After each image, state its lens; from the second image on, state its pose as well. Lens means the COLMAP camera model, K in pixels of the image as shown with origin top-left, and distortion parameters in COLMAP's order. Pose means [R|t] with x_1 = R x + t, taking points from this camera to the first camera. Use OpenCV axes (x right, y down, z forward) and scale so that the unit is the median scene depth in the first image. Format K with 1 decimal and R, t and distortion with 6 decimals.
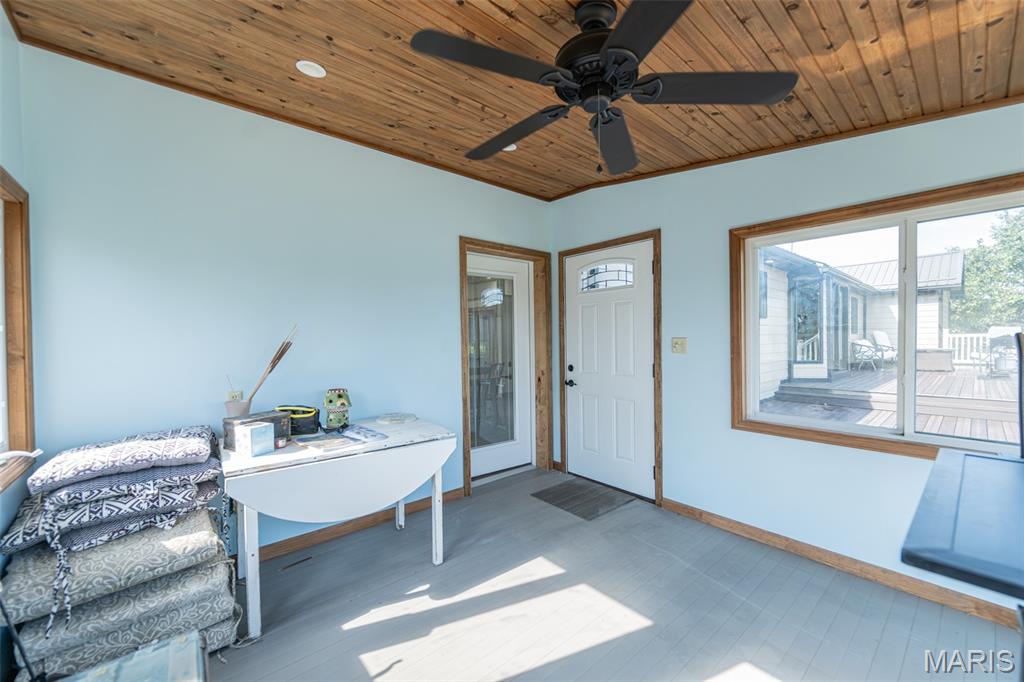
lens RADIAL K [[397.8, 0, 515.3], [0, 397.8, 344.4], [0, 0, 1]] dist [-0.003398, -0.000146]
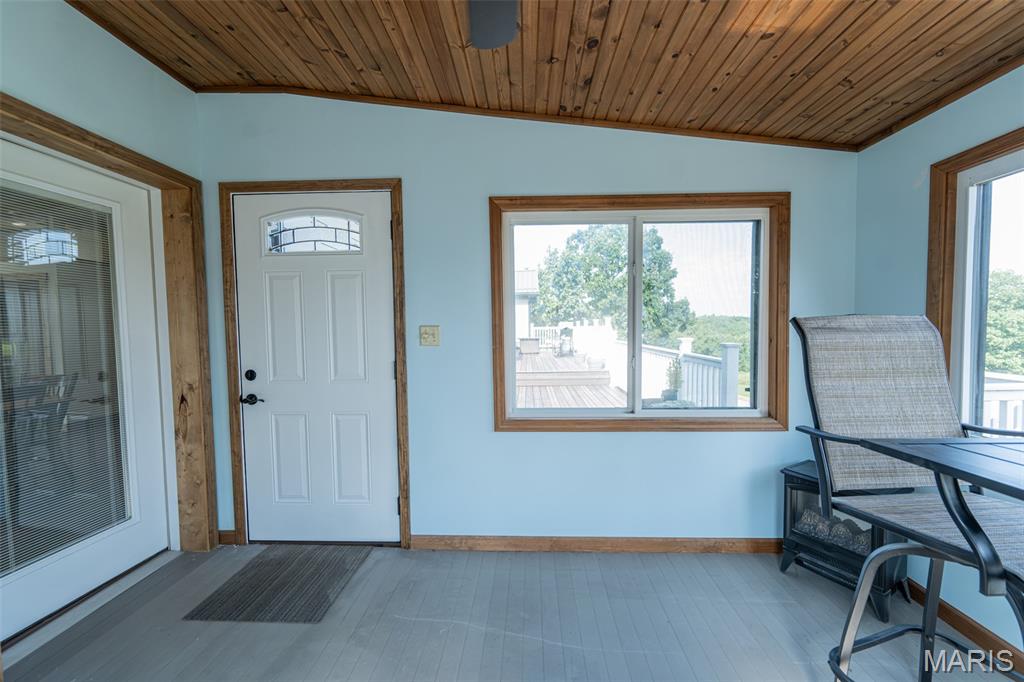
lens RADIAL K [[397.8, 0, 515.3], [0, 397.8, 344.4], [0, 0, 1]] dist [-0.003398, -0.000146]
pose [[0.675507, -0.028298, 0.736810, -0.038582], [0.015468, 0.999587, 0.024210, 0.002802], [-0.737191, -0.004957, 0.675666, 0.285106]]
